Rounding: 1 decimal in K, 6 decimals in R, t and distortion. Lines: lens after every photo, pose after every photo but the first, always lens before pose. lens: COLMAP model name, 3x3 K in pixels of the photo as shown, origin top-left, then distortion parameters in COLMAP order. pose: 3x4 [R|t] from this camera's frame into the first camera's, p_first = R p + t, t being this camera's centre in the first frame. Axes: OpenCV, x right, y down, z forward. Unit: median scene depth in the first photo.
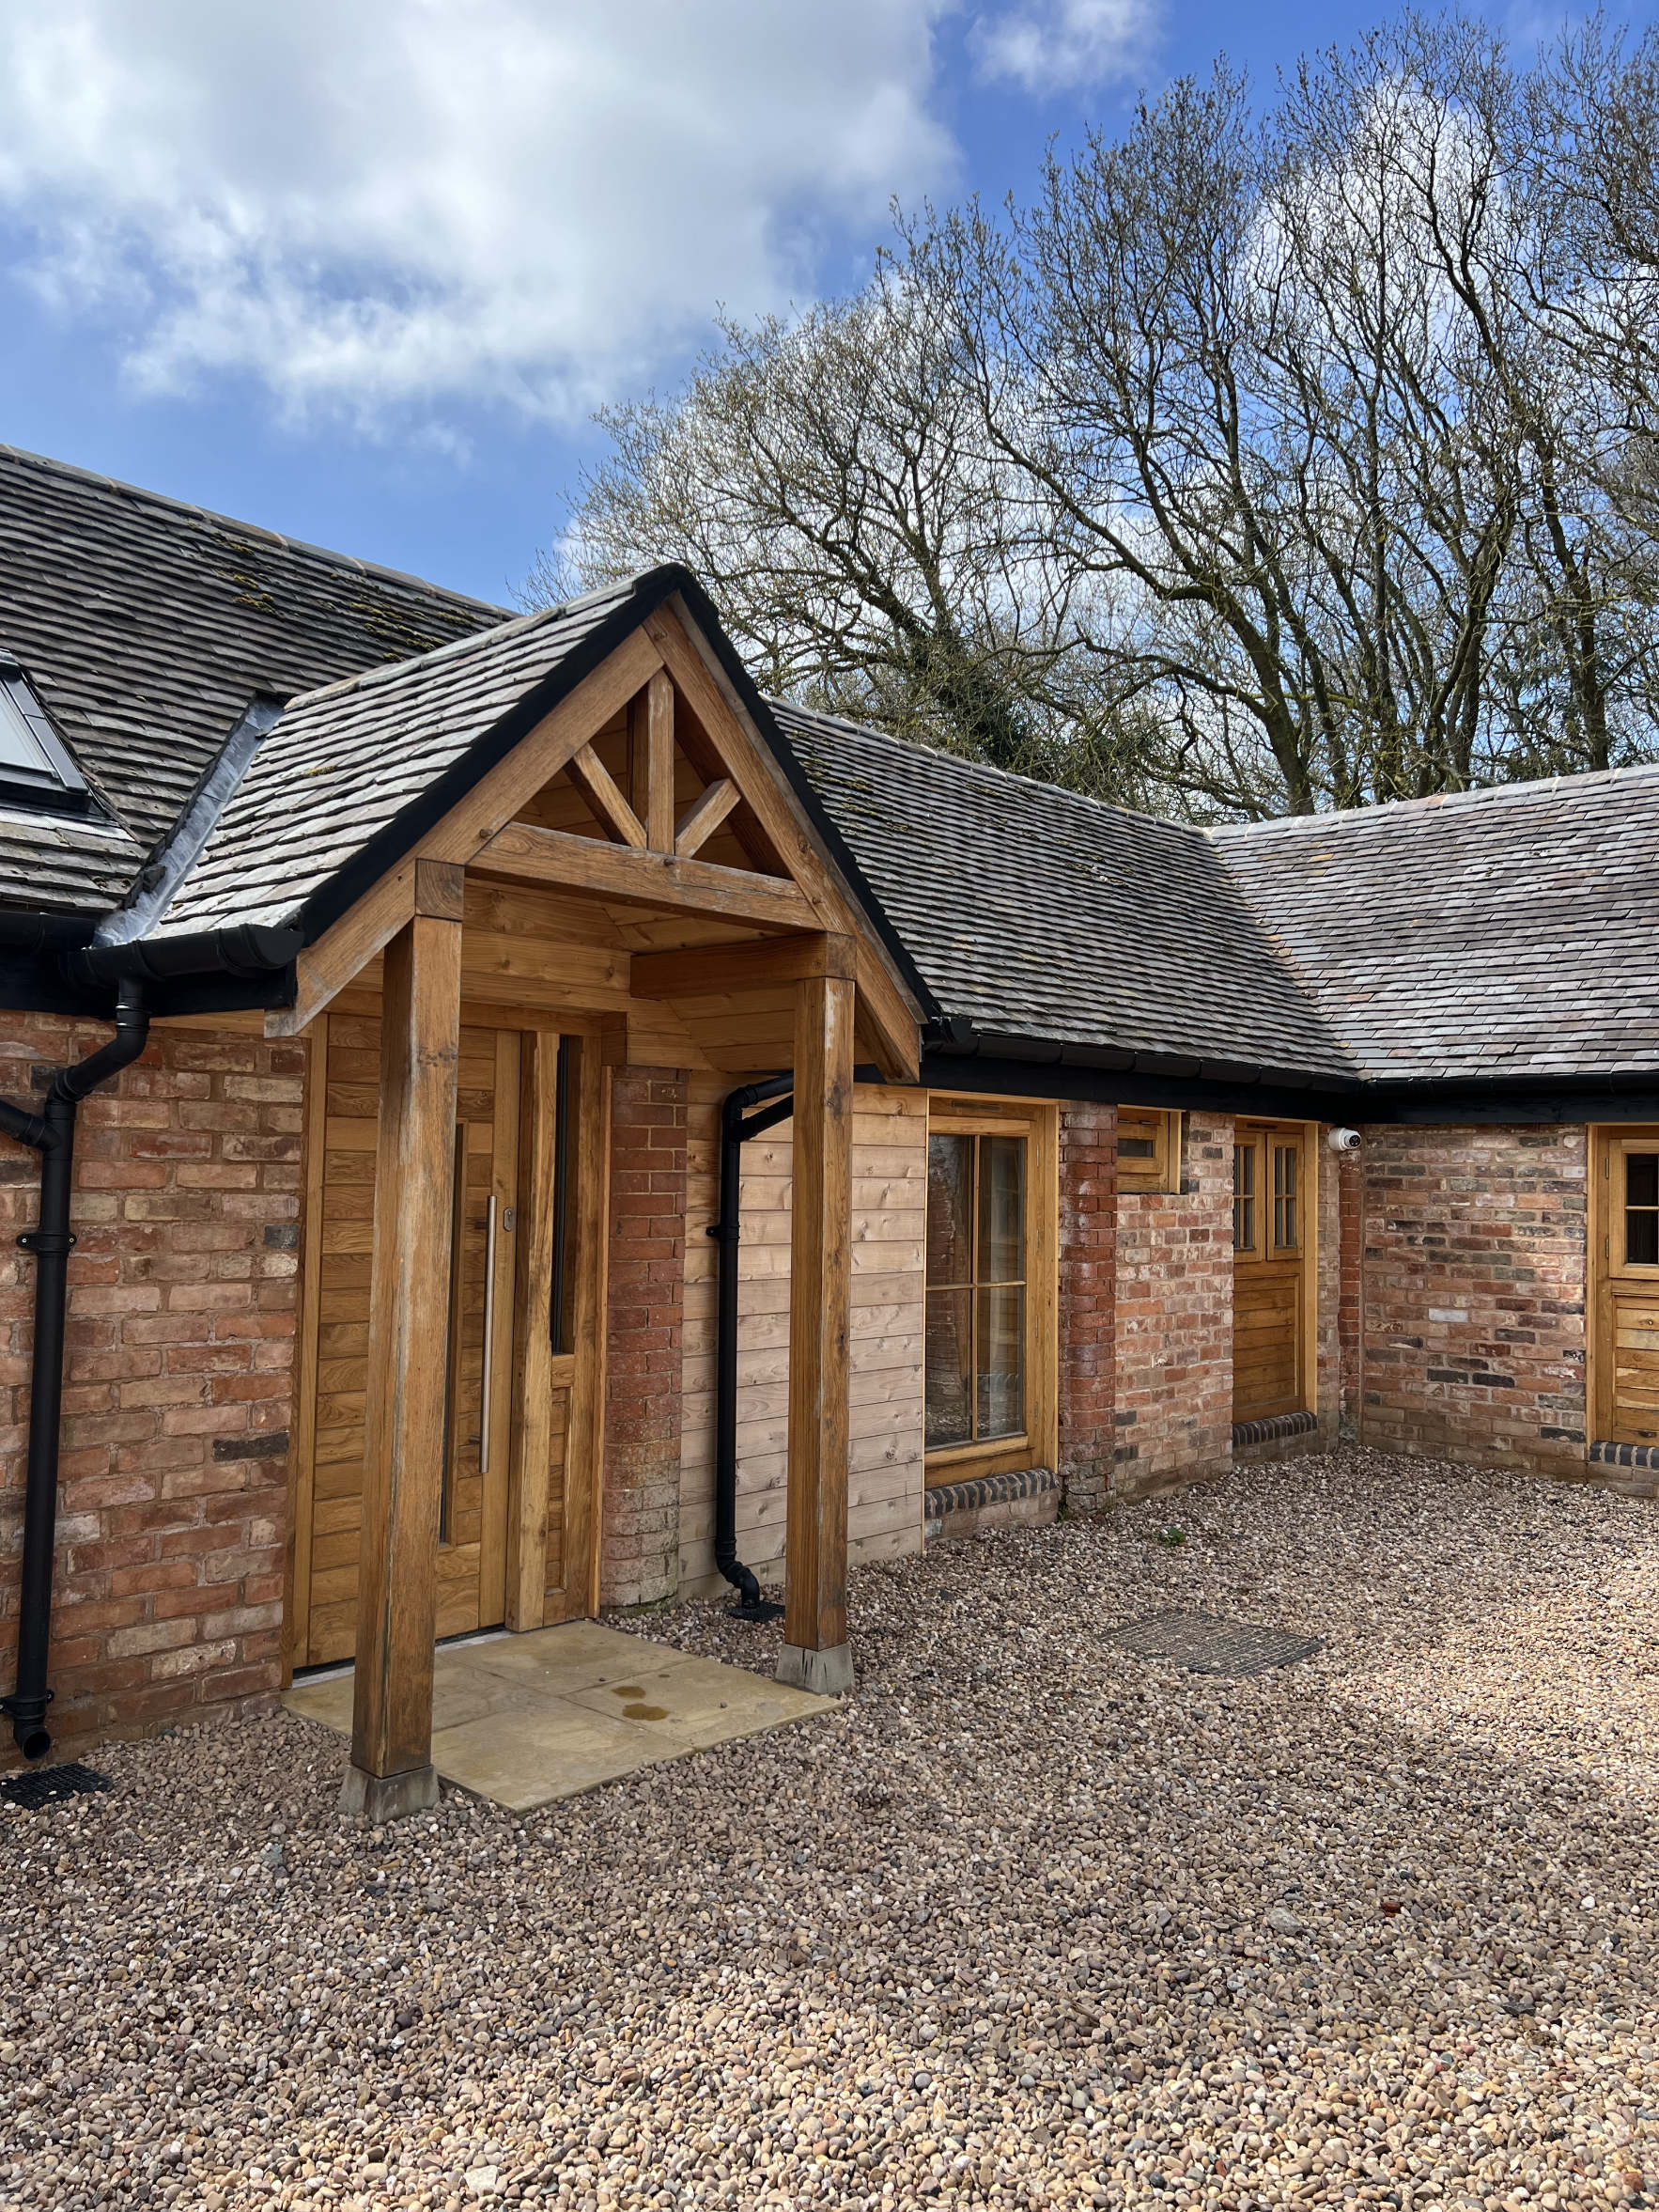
lens RADIAL K [[1636.1, 0, 828.9], [0, 1636.1, 1103.1], [0, 0, 1]] dist [-0.002034, -0.001870]
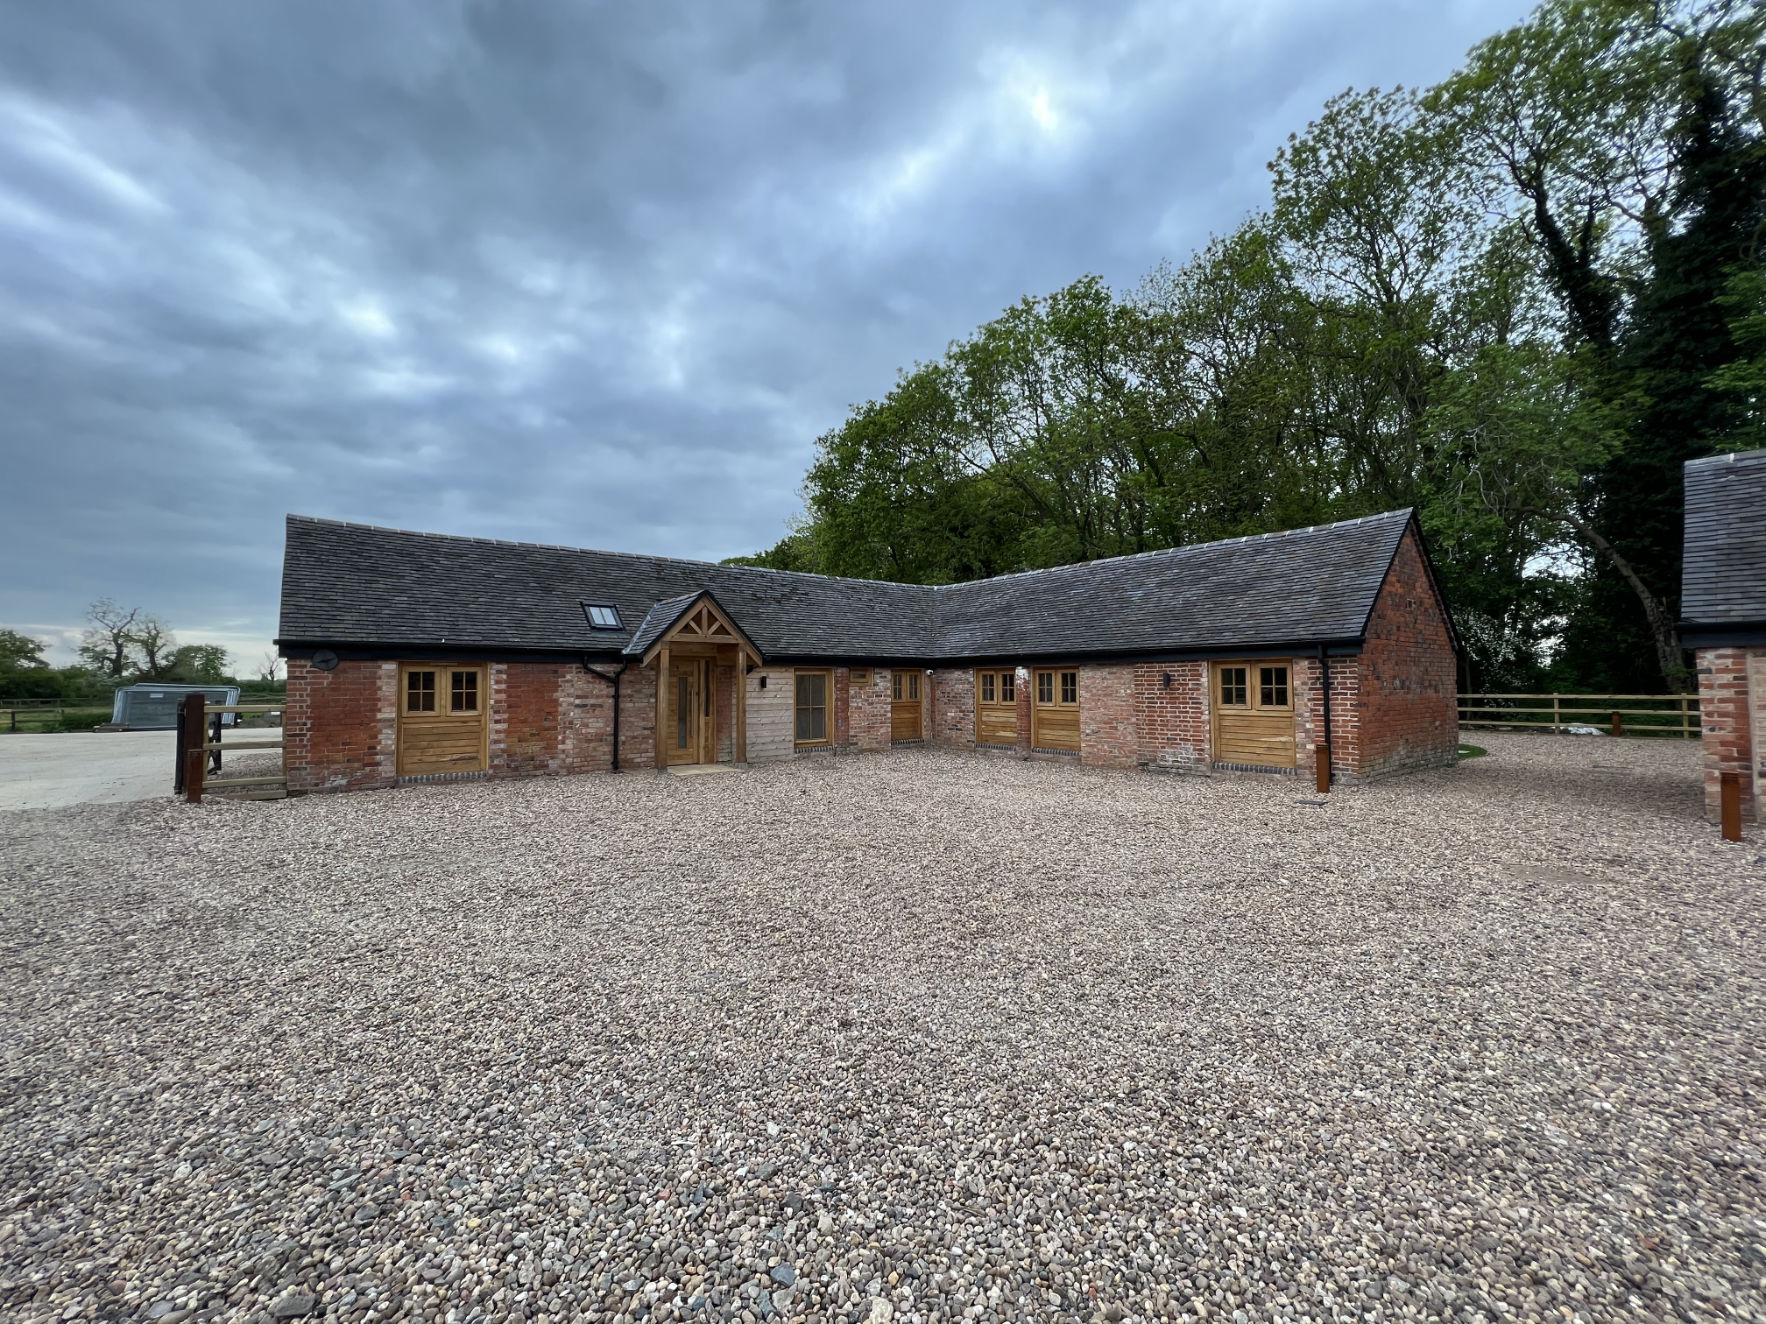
lens RADIAL K [[702.8, 0, 883.8], [0, 702.8, 668.8], [0, 0, 1]] dist [-0.000232, -0.000001]
pose [[0.986273, -0.025553, -0.163134, 0.861794], [0.029046, 0.999396, 0.019060, -0.043095], [0.162548, -0.023537, 0.986420, -1.333730]]
